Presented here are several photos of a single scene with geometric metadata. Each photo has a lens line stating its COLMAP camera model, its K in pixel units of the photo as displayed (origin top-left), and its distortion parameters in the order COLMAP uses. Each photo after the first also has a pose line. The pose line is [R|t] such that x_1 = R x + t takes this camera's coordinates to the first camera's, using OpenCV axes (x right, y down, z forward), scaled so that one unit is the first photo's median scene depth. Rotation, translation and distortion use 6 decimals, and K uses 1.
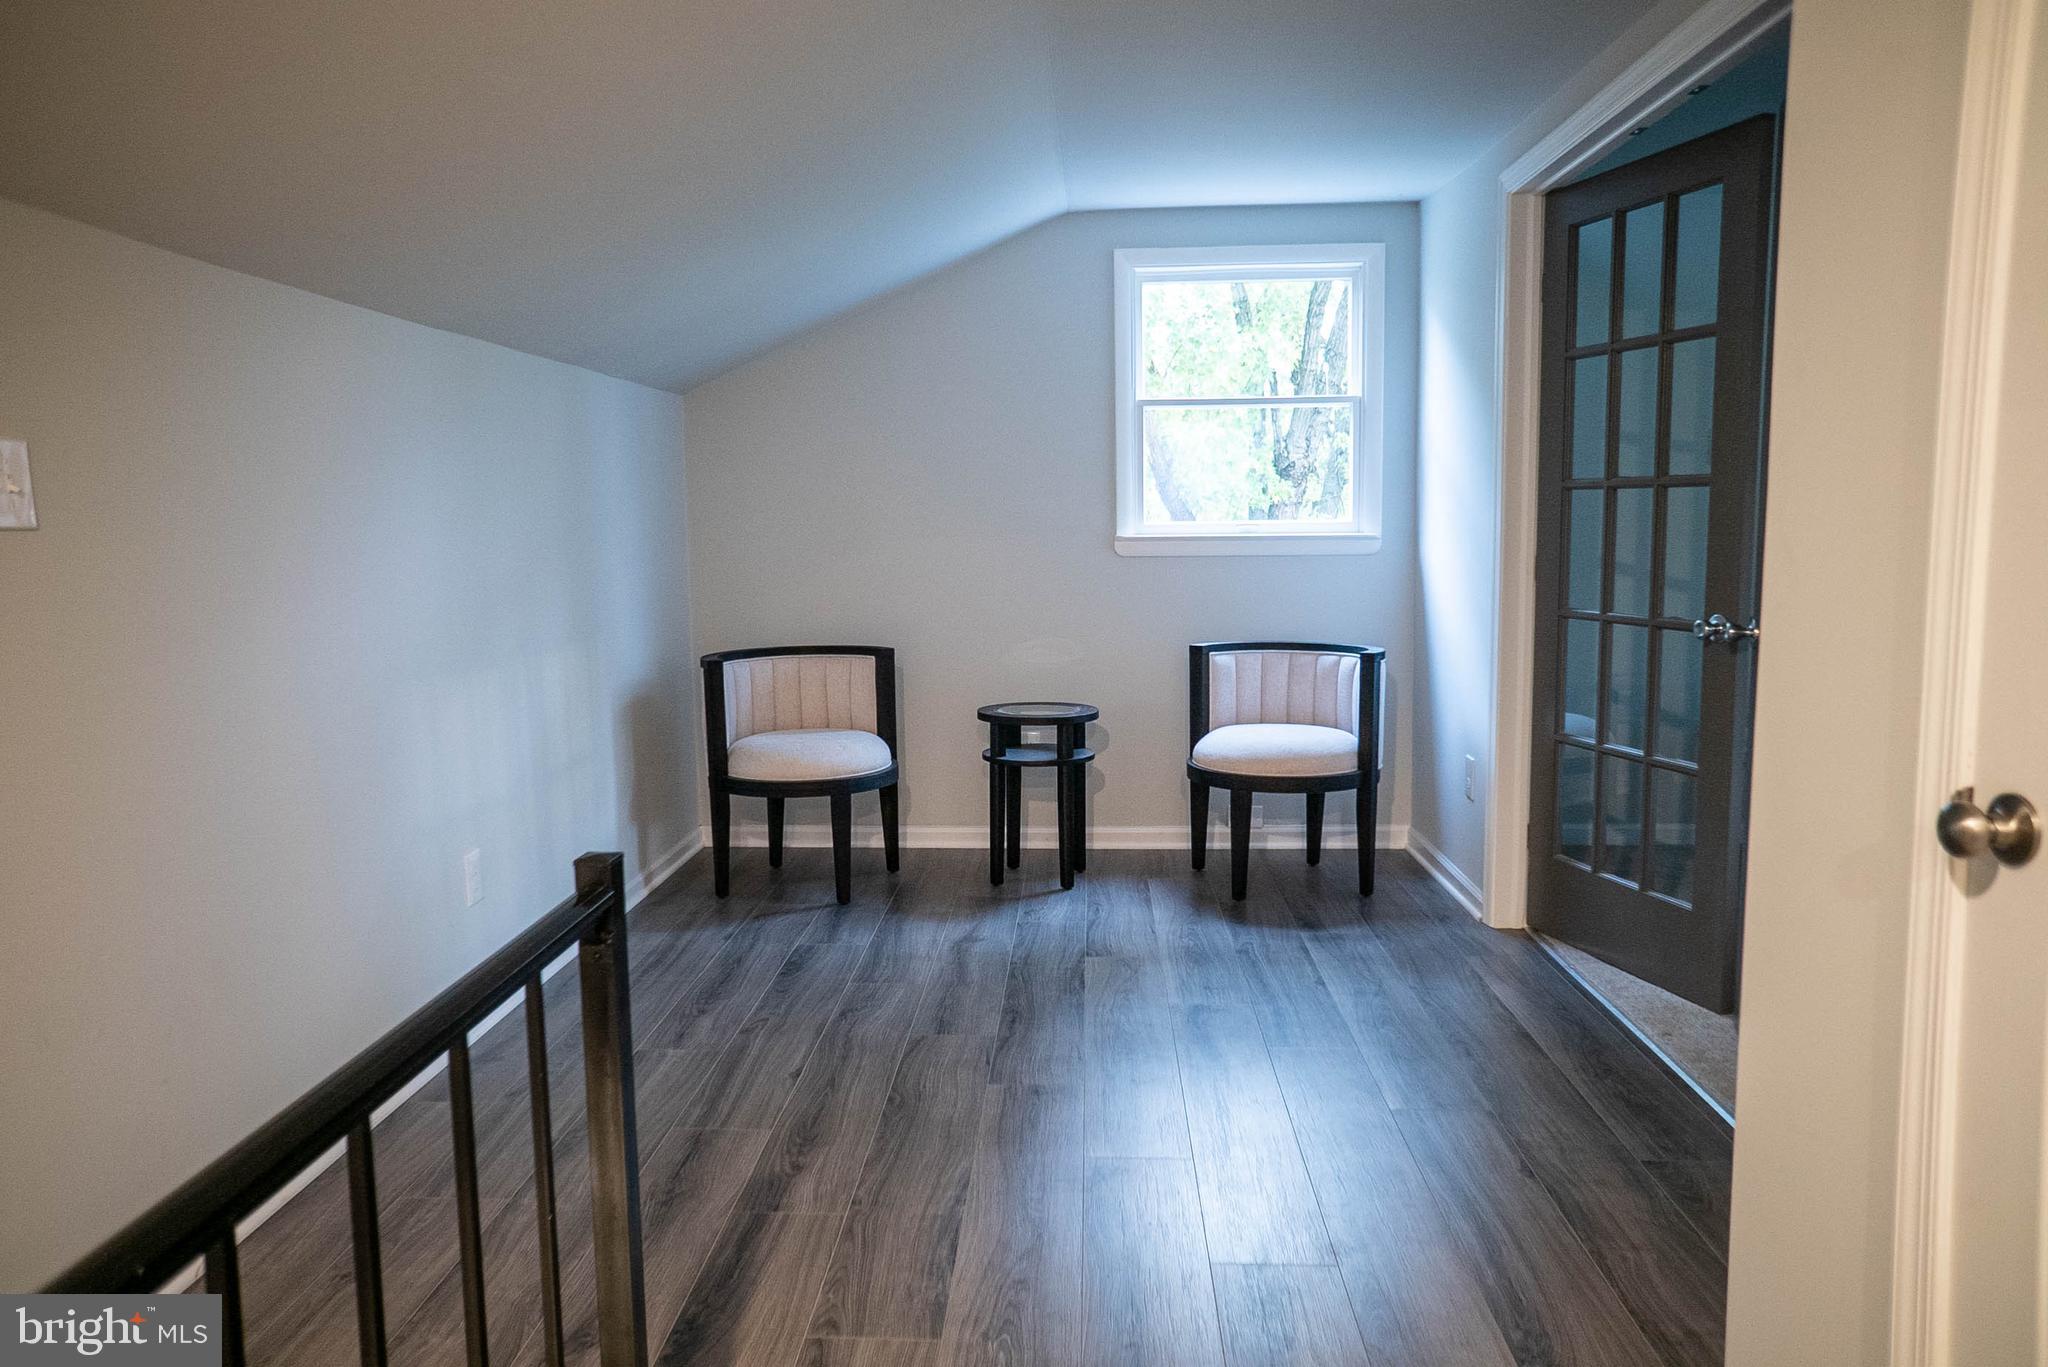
lens RADIAL K [[1399.0, 0, 1010.1], [0, 1399.0, 663.8], [0, 0, 1]] dist [-0.048181, 0.069094]
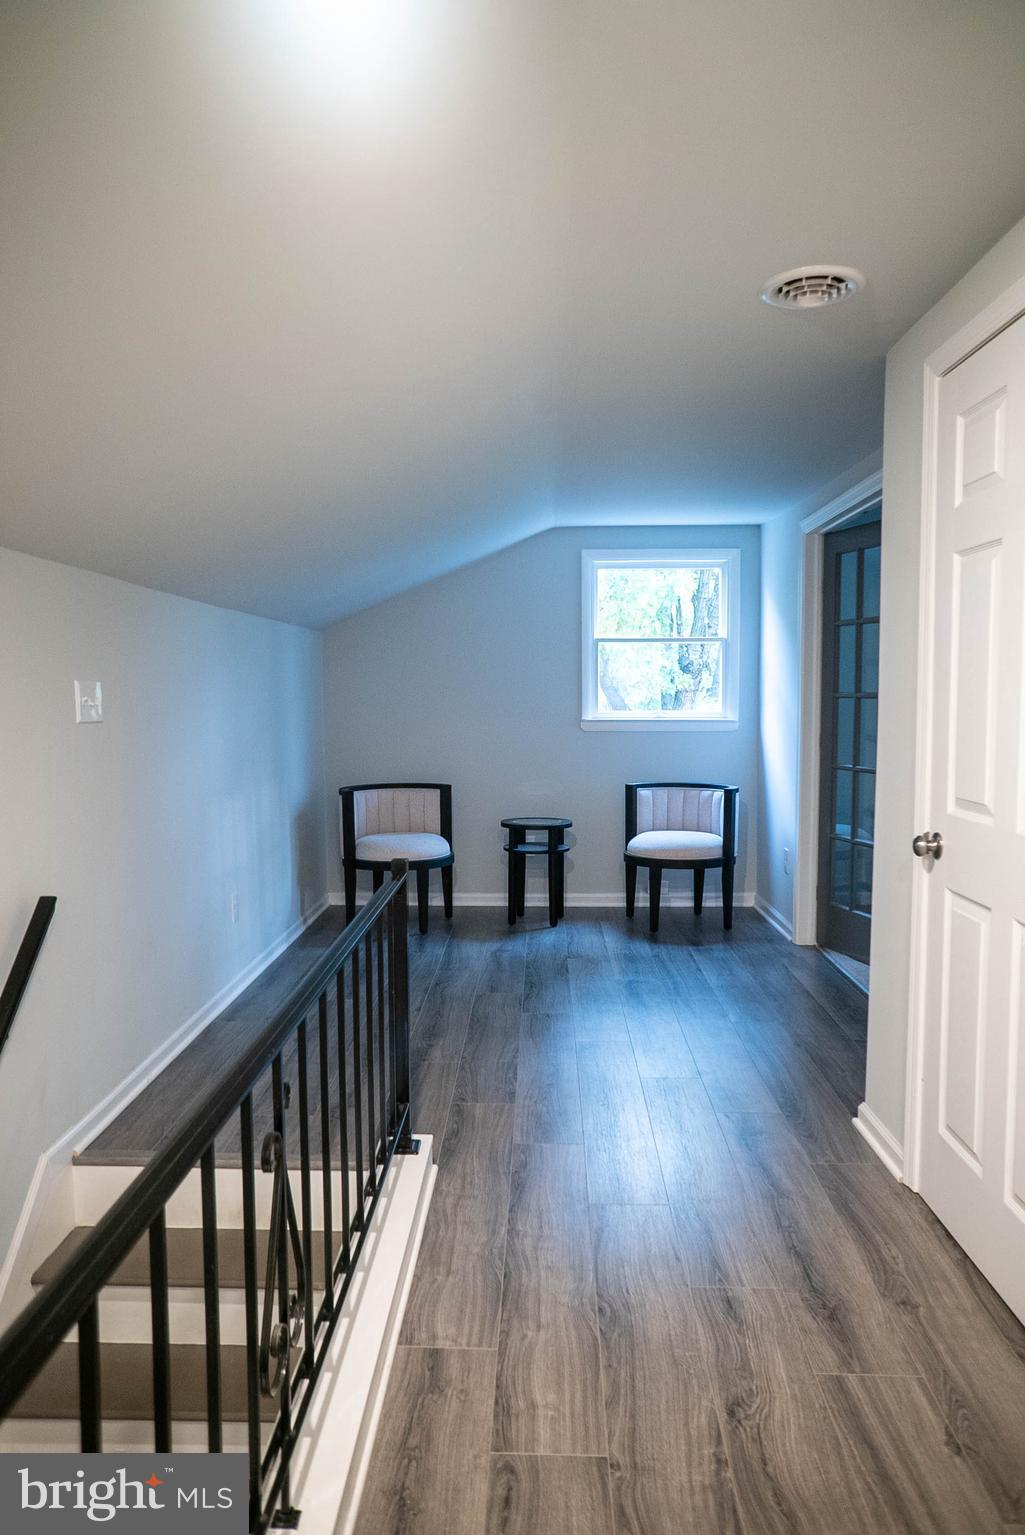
lens RADIAL K [[1048.6, 0, 520.2], [0, 1048.6, 772.4], [0, 0, 1]] dist [-0.048181, 0.069094]
pose [[0.999350, 0.007559, 0.035250, -0.047066], [-0.006516, 0.999541, -0.029589, 0.011688], [-0.035457, 0.029340, 0.998940, -0.284801]]
